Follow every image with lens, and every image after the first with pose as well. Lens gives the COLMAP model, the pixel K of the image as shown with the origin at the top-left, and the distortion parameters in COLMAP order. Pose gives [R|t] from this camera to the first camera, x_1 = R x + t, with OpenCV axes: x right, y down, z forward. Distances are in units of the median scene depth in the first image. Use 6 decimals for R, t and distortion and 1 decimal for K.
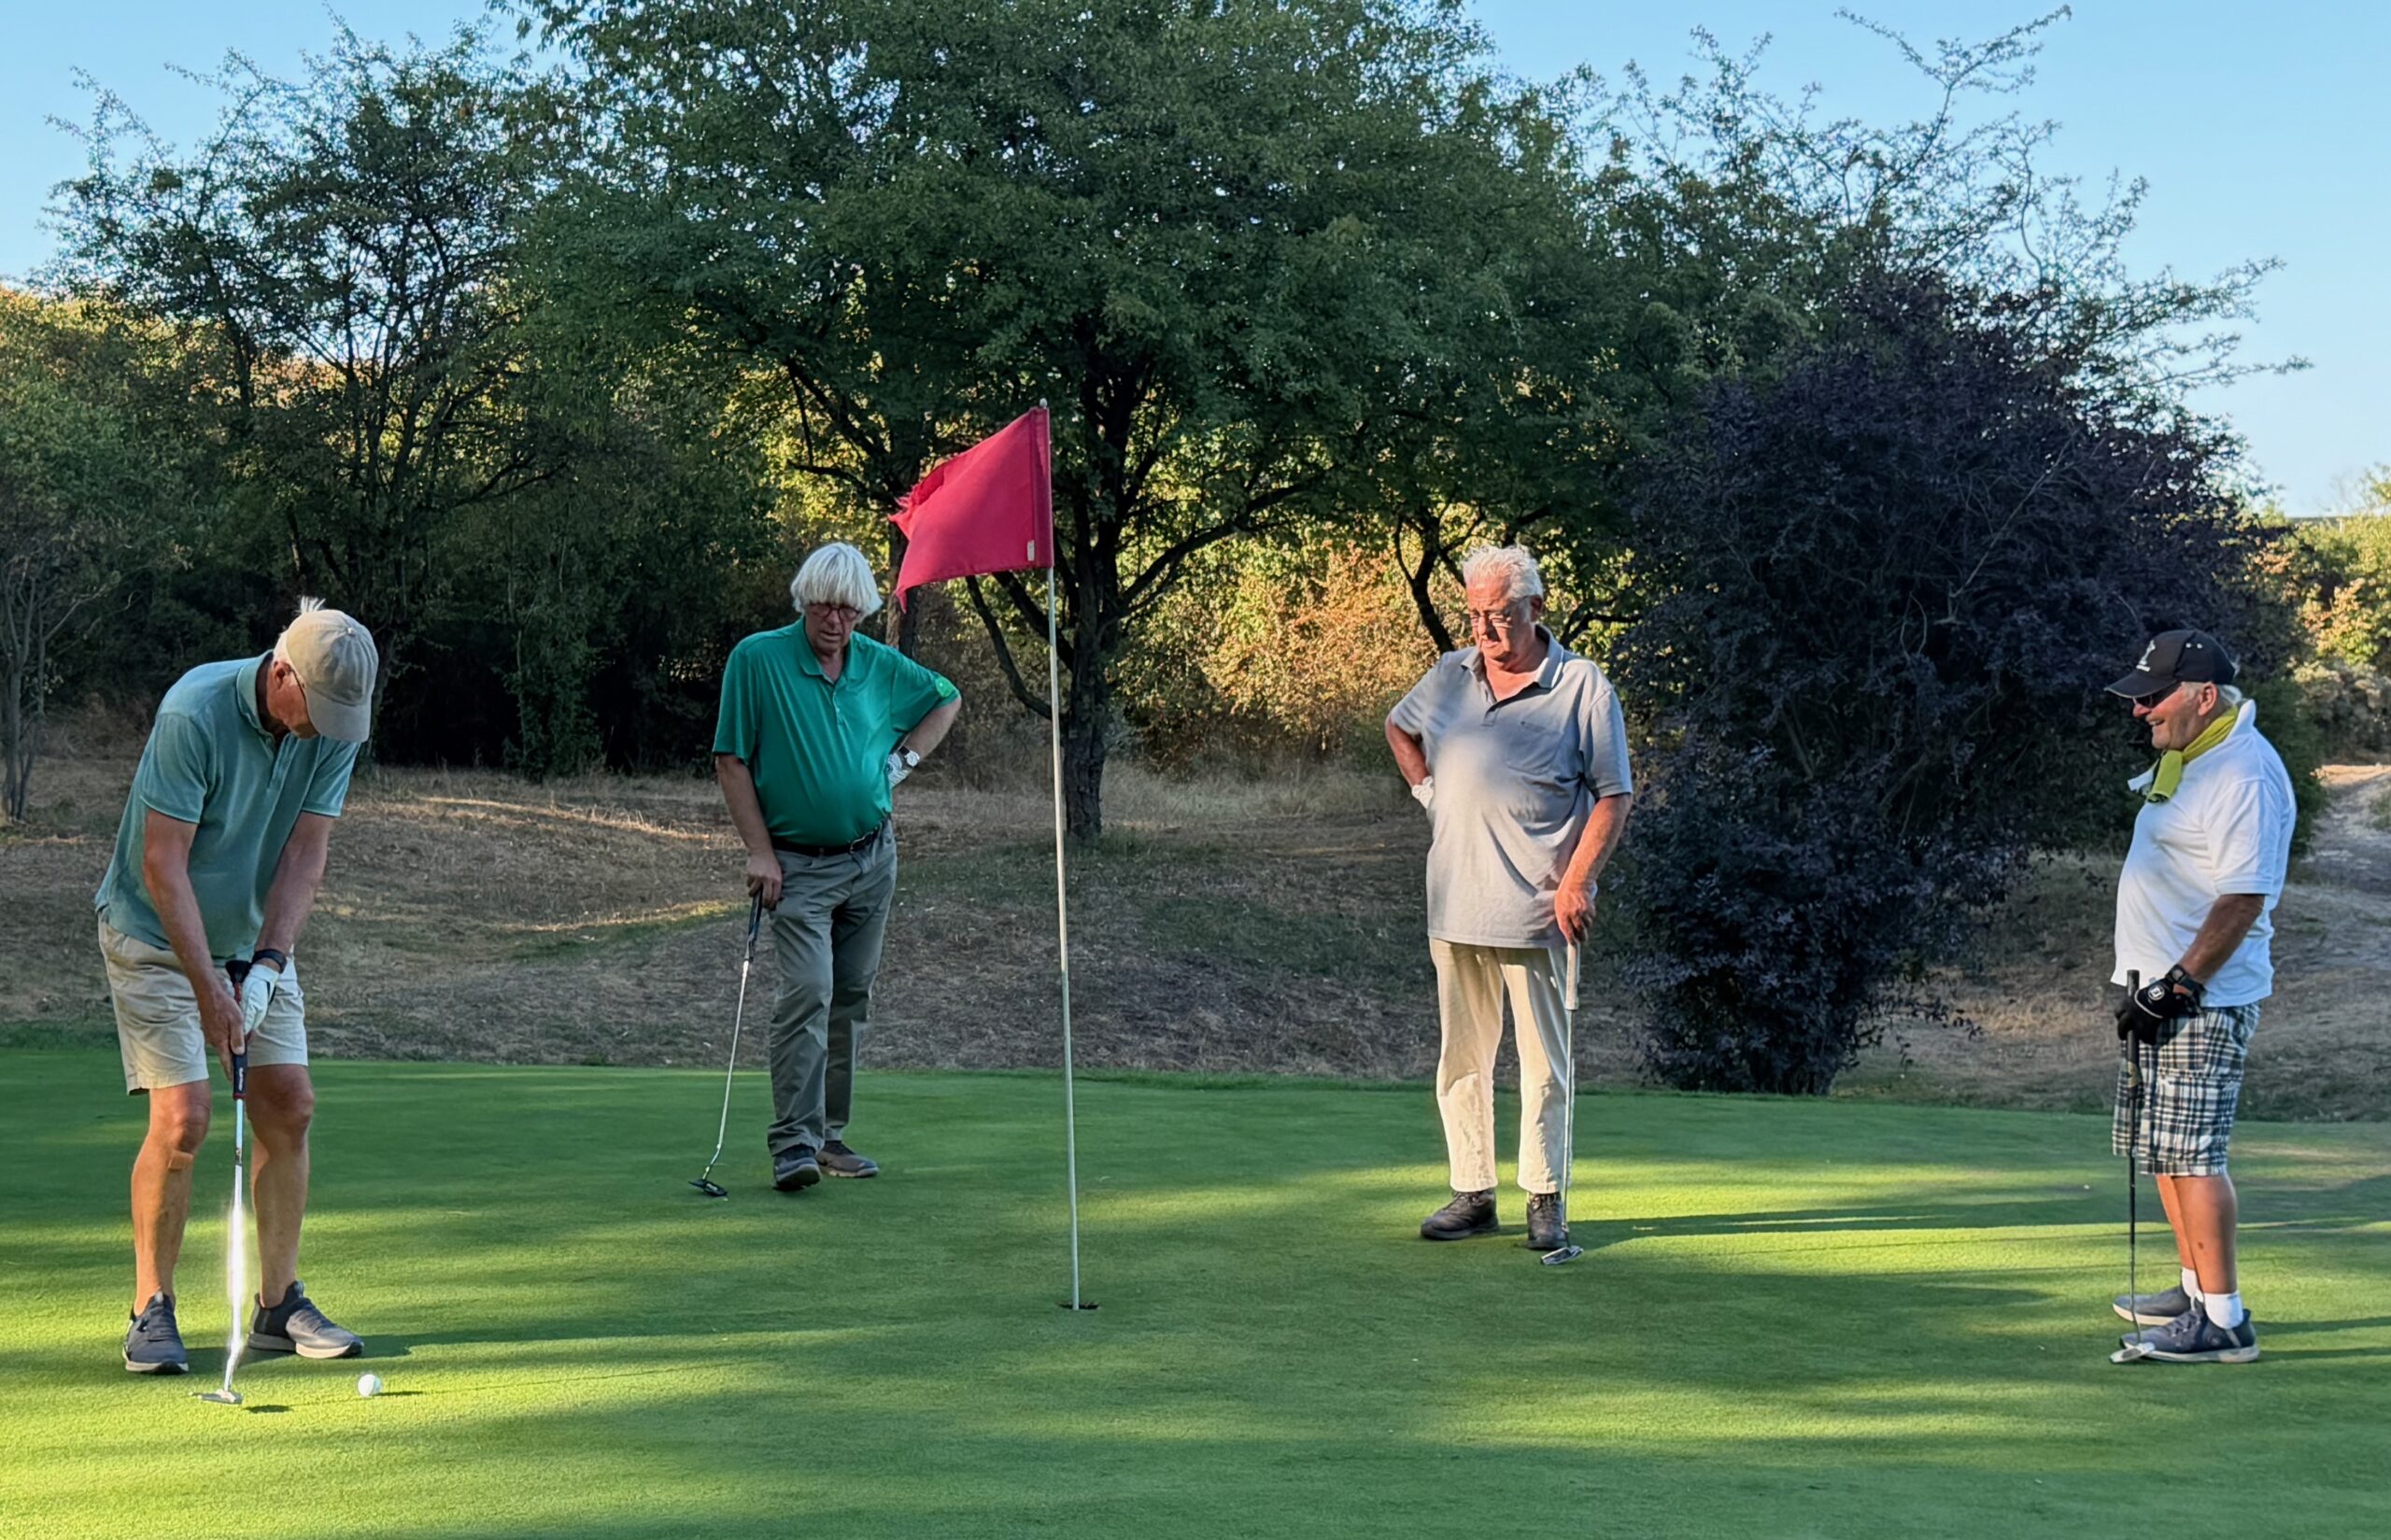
lens RADIAL K [[3377.6, 0, 1195.8], [0, 3377.6, 750.9], [0, 0, 1]] dist [0.135044, 0.000000]
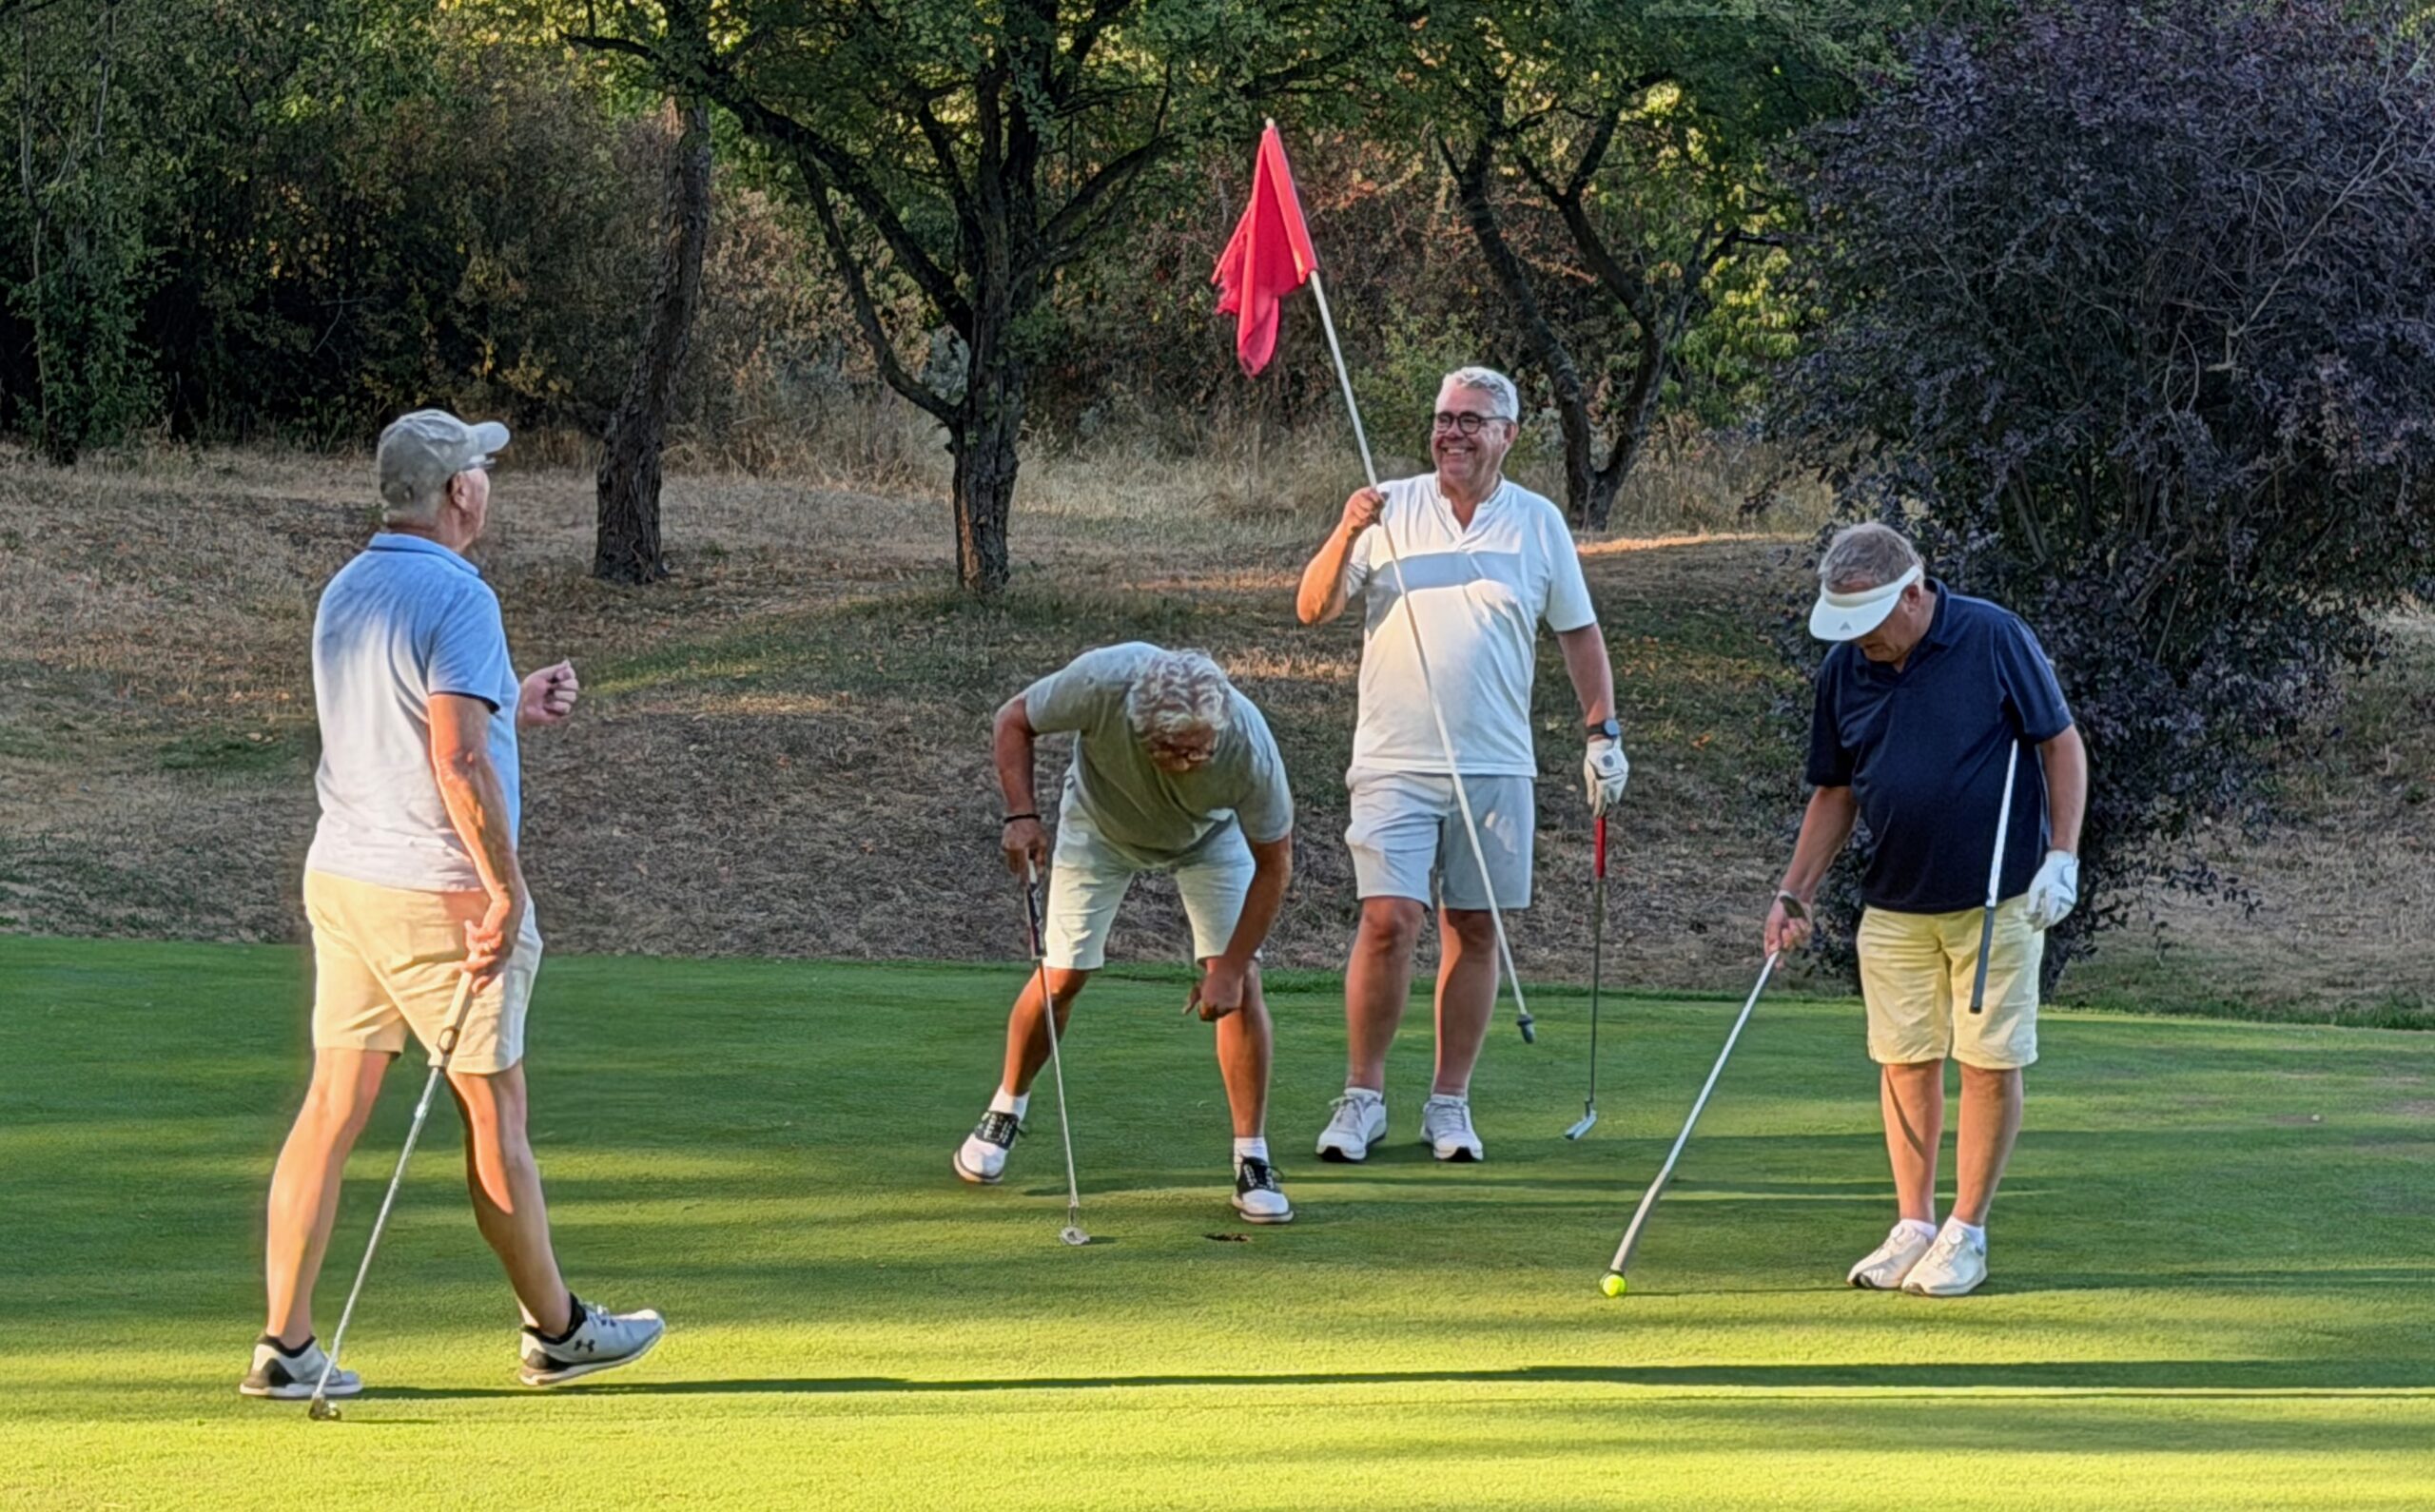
lens RADIAL K [[7116.4, 0, 1207.3], [0, 7116.4, 766.1], [0, 0, 1]] dist [0.283578, 0.000000]
pose [[0.998604, 0.009123, 0.052023, -0.077791], [-0.013391, 0.996518, 0.082296, -0.071260], [-0.051091, -0.082878, 0.995249, -0.521392]]
